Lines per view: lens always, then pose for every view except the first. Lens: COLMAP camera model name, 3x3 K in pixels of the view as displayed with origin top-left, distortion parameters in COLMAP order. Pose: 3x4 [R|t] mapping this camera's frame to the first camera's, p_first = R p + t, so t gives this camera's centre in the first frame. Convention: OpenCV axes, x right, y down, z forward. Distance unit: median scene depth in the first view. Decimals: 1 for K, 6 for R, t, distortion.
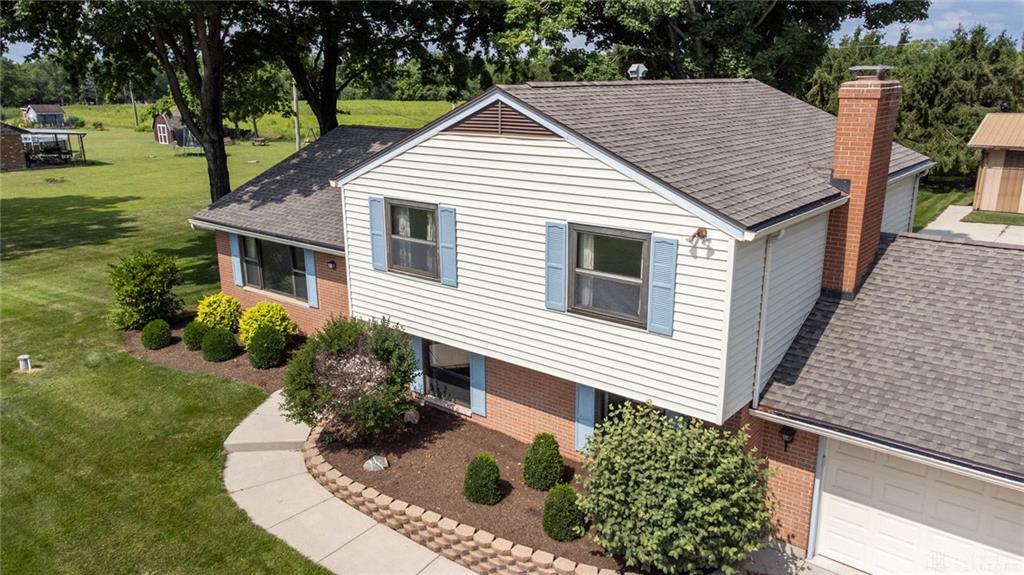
lens RADIAL K [[762.8, 0, 512.0], [0, 762.8, 287.5], [0, 0, 1]] dist [0.061676, -0.000867]
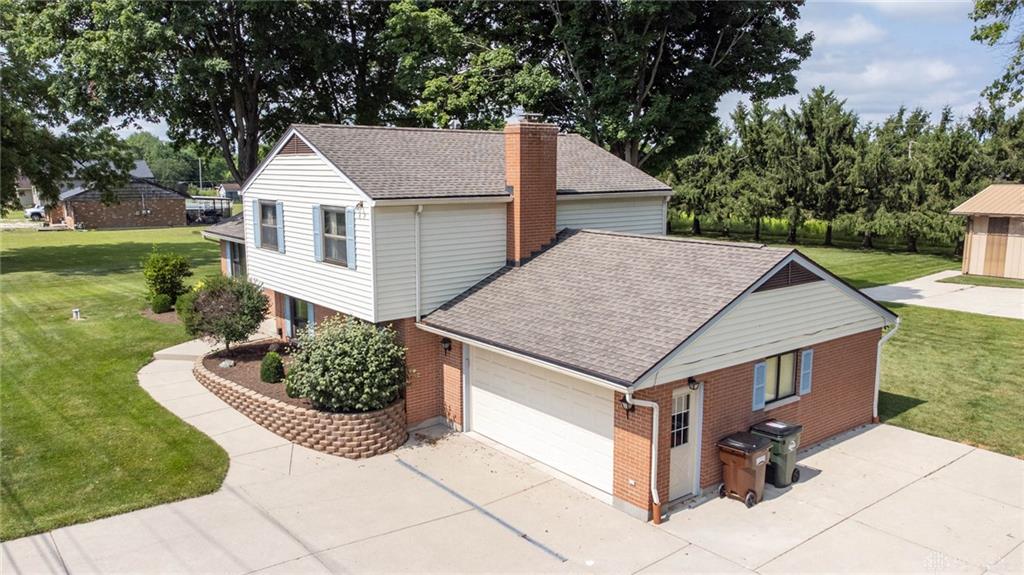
lens RADIAL K [[769.1, 0, 512.0], [0, 769.1, 287.5], [0, 0, 1]] dist [-0.004566, 0.120932]
pose [[0.977501, 0.037827, -0.207512, 0.692248], [-0.060413, 0.992782, -0.103608, 0.198246], [0.202095, 0.113813, 0.972730, -0.415677]]
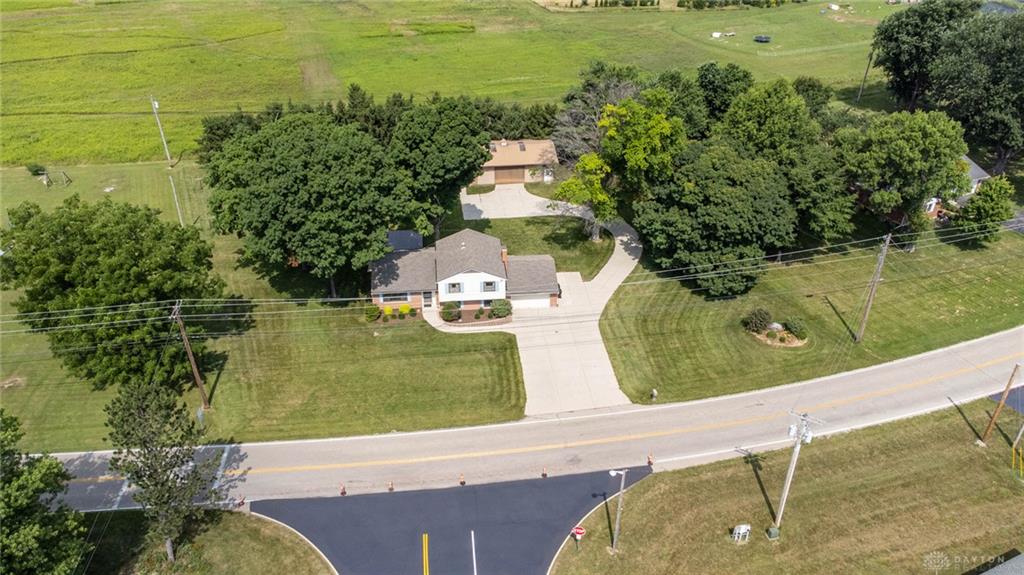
lens RADIAL K [[762.8, 0, 512.0], [0, 762.8, 287.5], [0, 0, 1]] dist [0.061676, -0.000867]
pose [[0.715001, -0.363892, 0.596957, -3.764041], [0.179437, 0.920778, 0.346367, -2.297025], [-0.675705, -0.140537, 0.723652, -4.171408]]
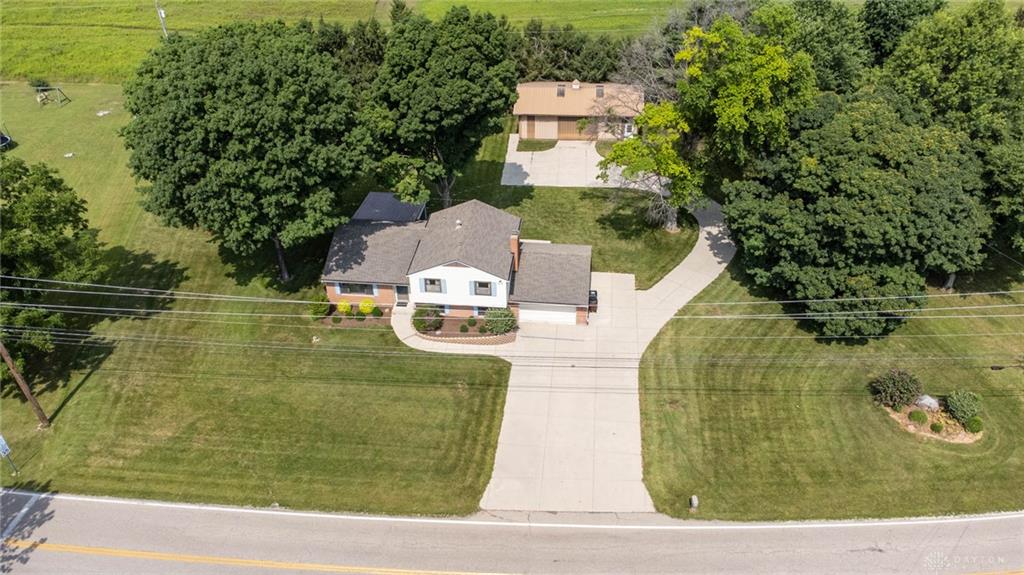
lens RADIAL K [[769.1, 0, 512.0], [0, 769.1, 287.5], [0, 0, 1]] dist [-0.004566, 0.120932]
pose [[0.843792, -0.314988, 0.434509, -1.748479], [0.151923, 0.916716, 0.369527, -1.697778], [-0.514718, -0.245792, 0.821372, -3.052801]]
